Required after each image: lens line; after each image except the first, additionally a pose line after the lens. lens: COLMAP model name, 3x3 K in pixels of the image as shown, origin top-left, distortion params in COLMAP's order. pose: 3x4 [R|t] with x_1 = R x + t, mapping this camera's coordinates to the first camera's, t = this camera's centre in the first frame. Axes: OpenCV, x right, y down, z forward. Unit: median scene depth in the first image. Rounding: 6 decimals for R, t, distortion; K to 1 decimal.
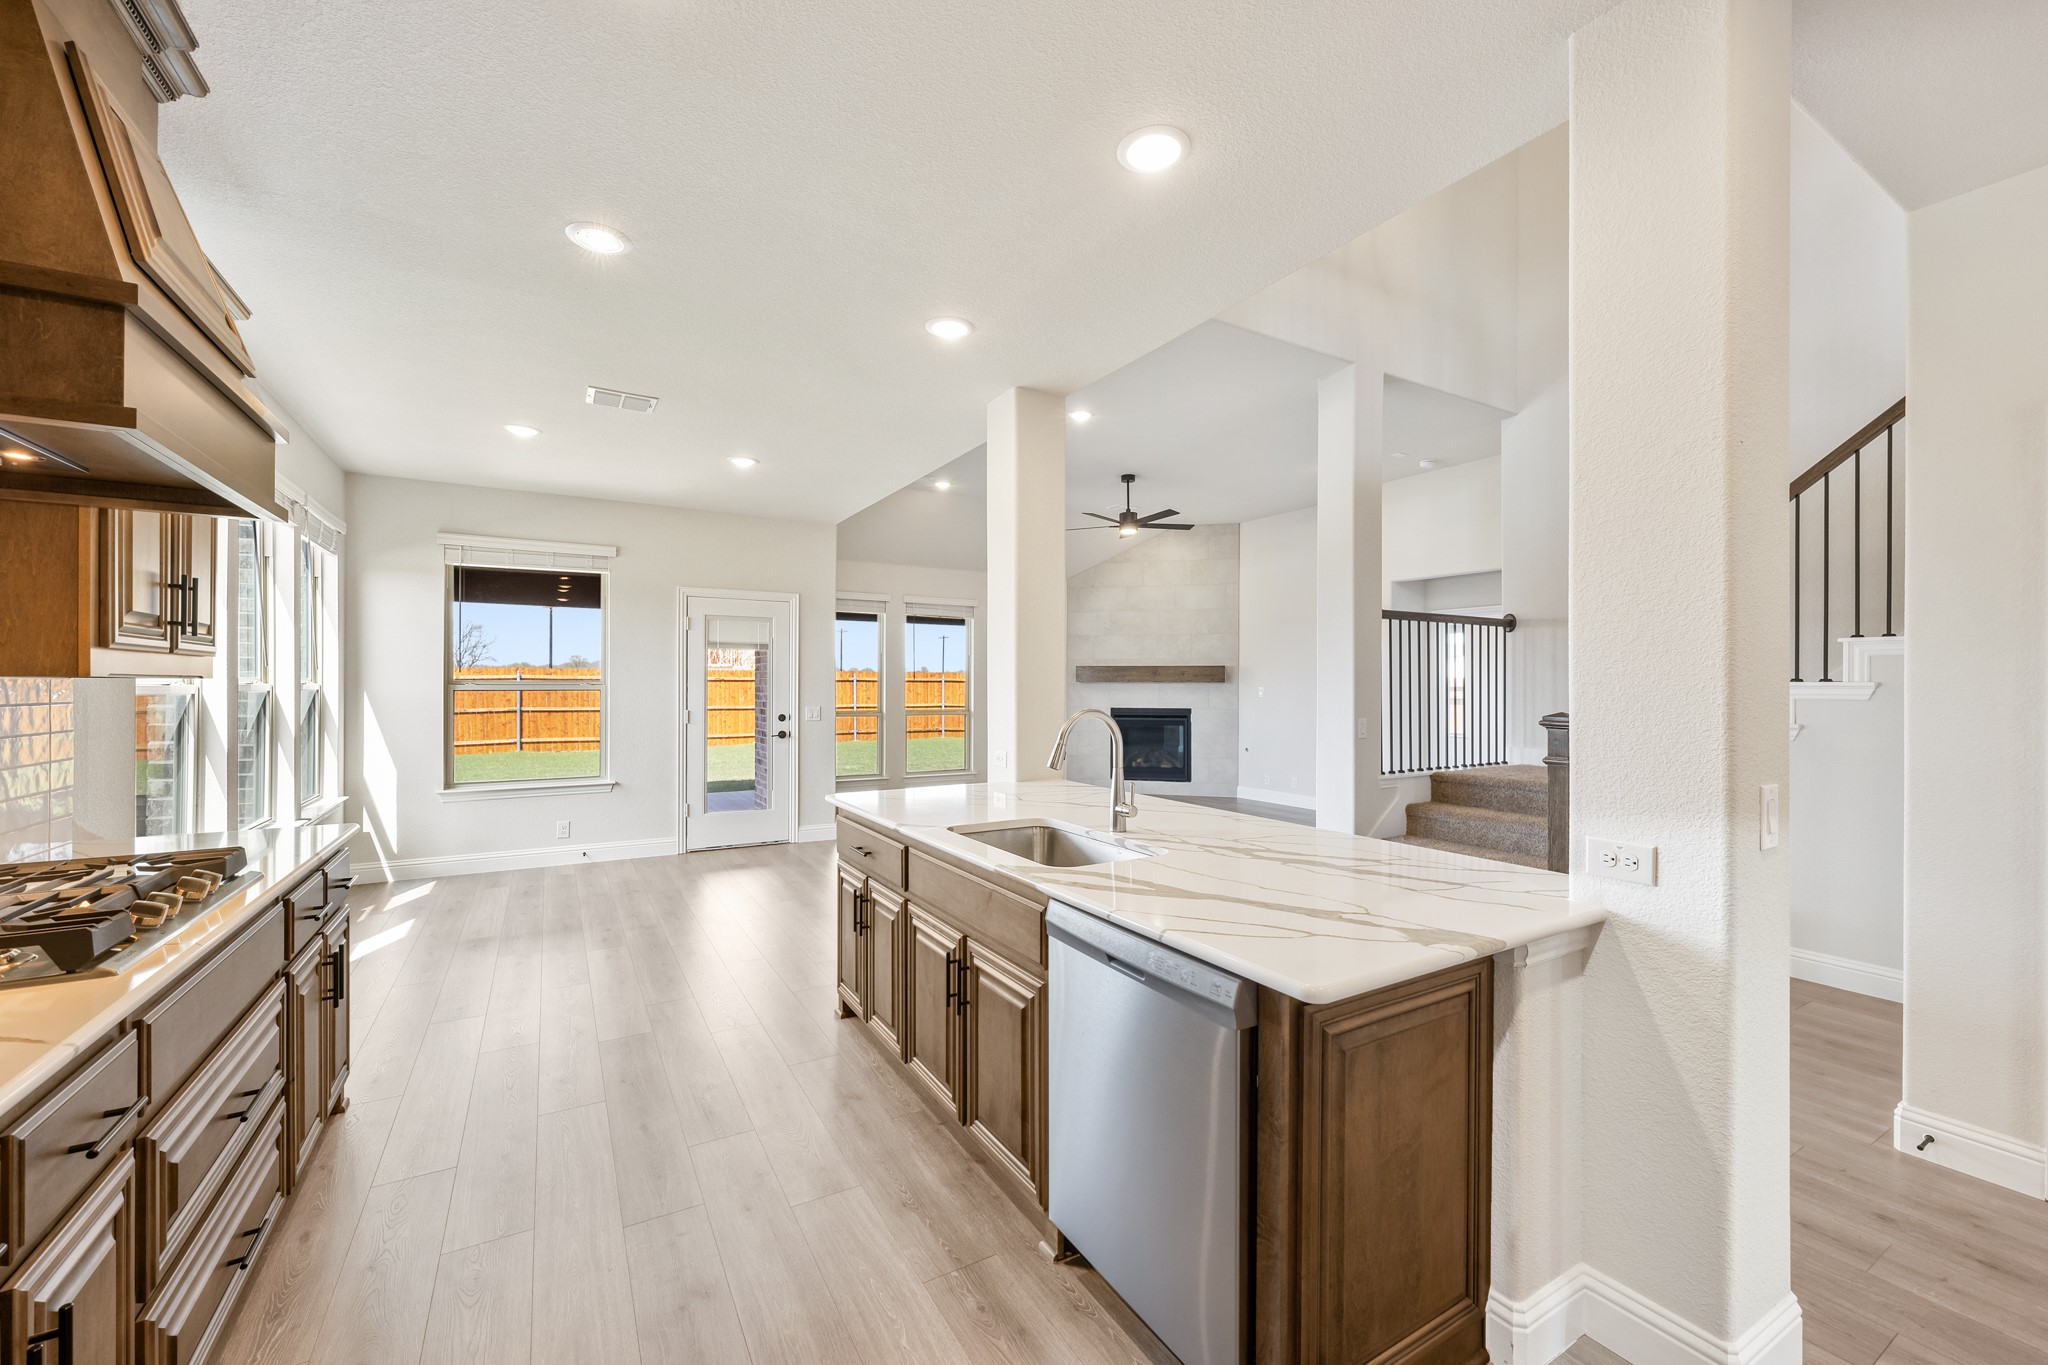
lens RADIAL K [[815.2, 0, 1024.0], [0, 815.2, 682.5], [0, 0, 1]] dist [0.000097, -0.000029]
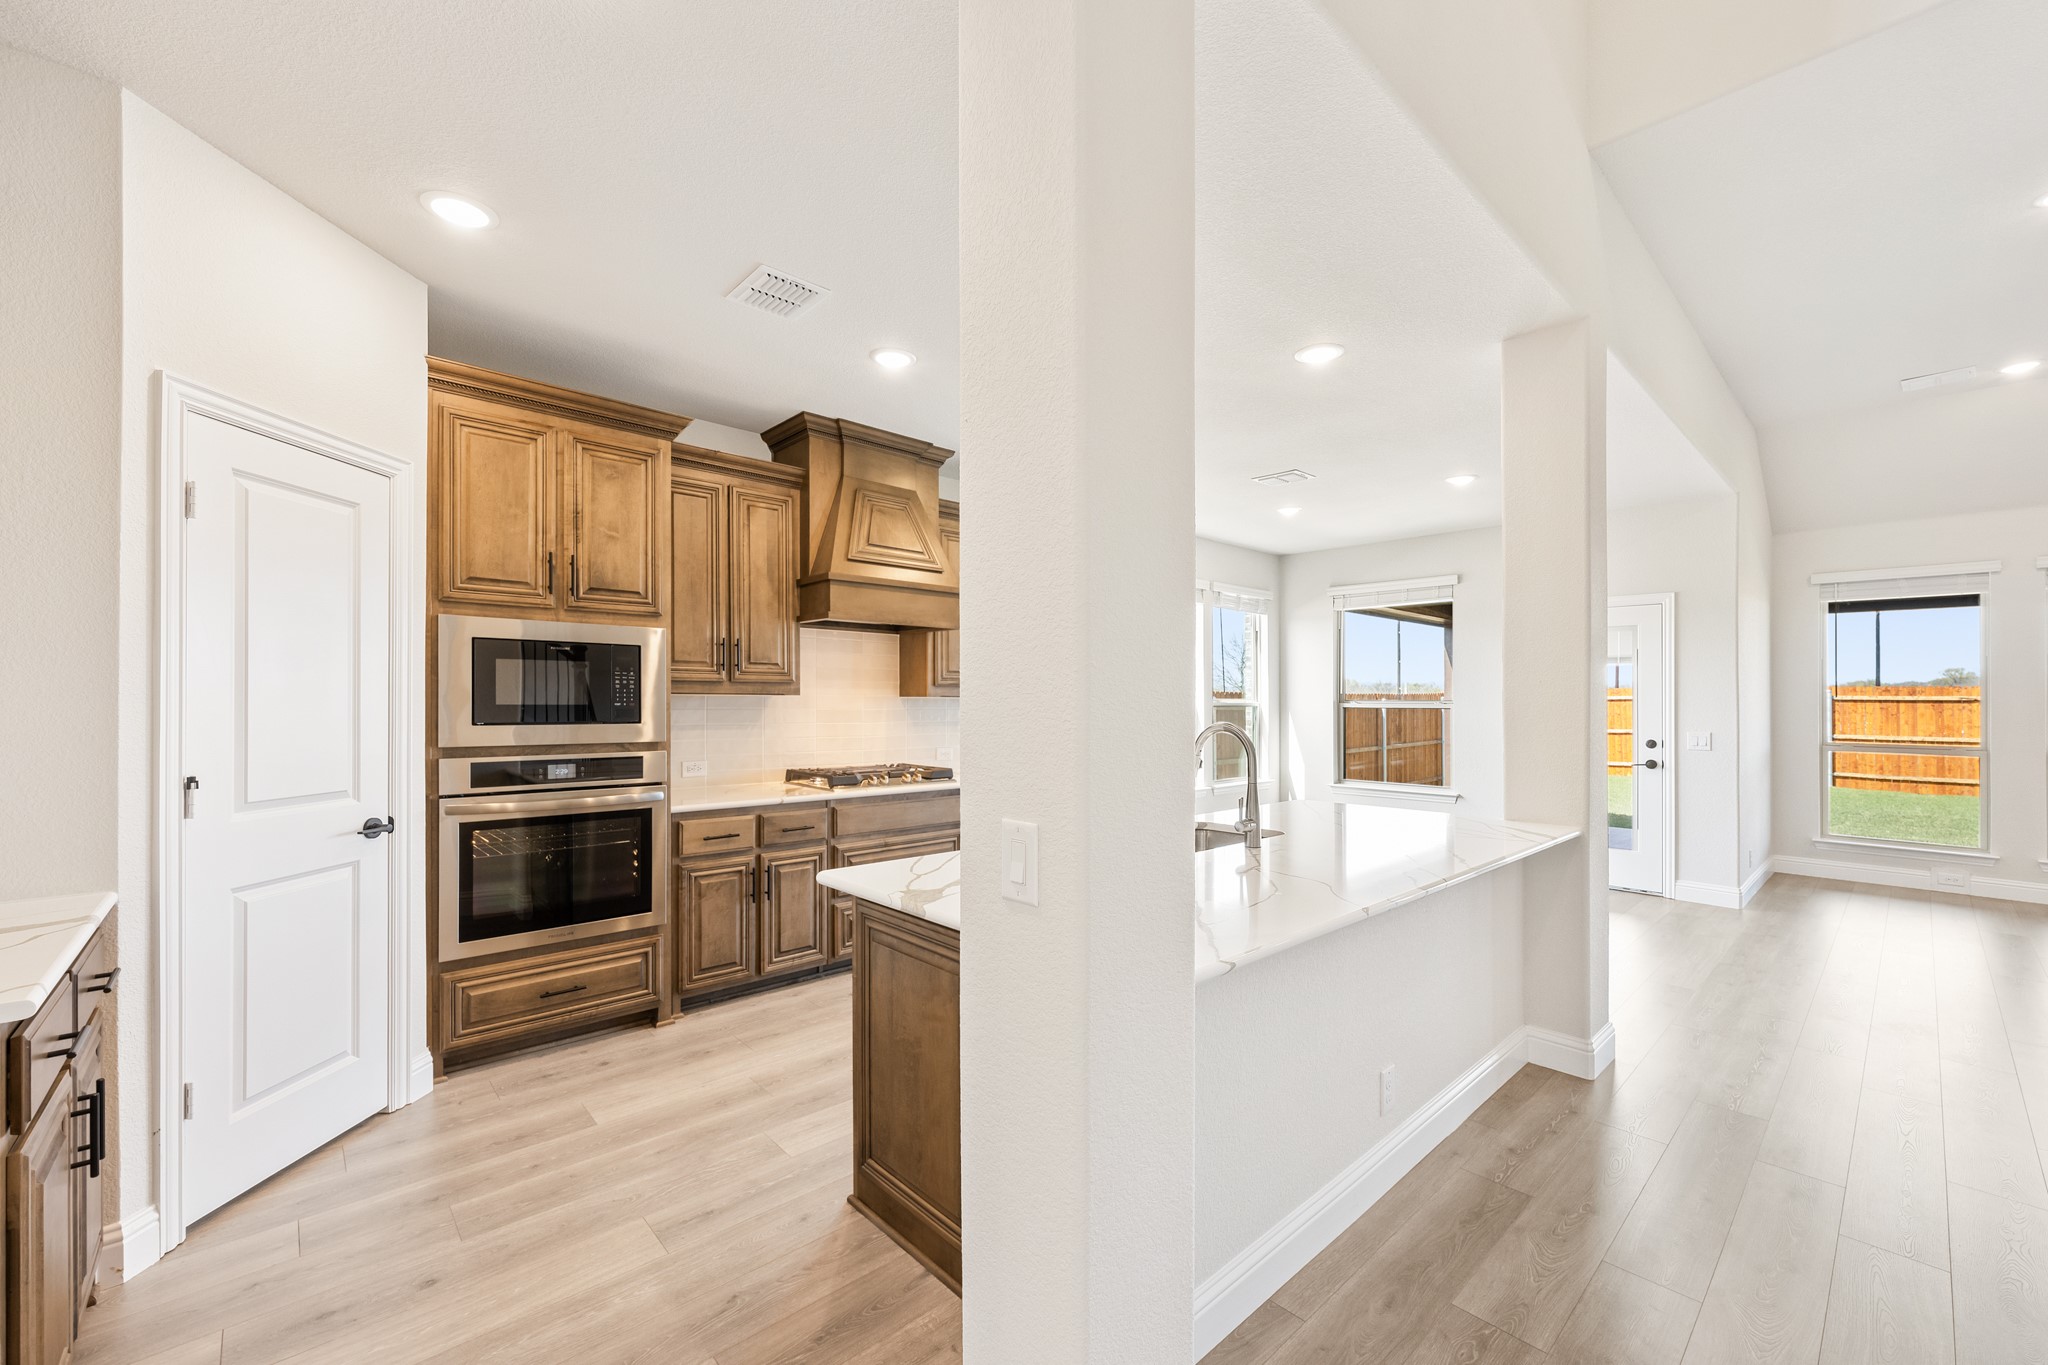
lens RADIAL K [[823.9, 0, 1019.2], [0, 823.9, 705.8], [0, 0, 1]] dist [-0.000029, 0.000038]
pose [[0.199047, 0.003652, -0.979983, 0.398148], [-0.002628, 0.999991, 0.003192, 0.003269], [0.979986, 0.001940, 0.199055, 0.198622]]
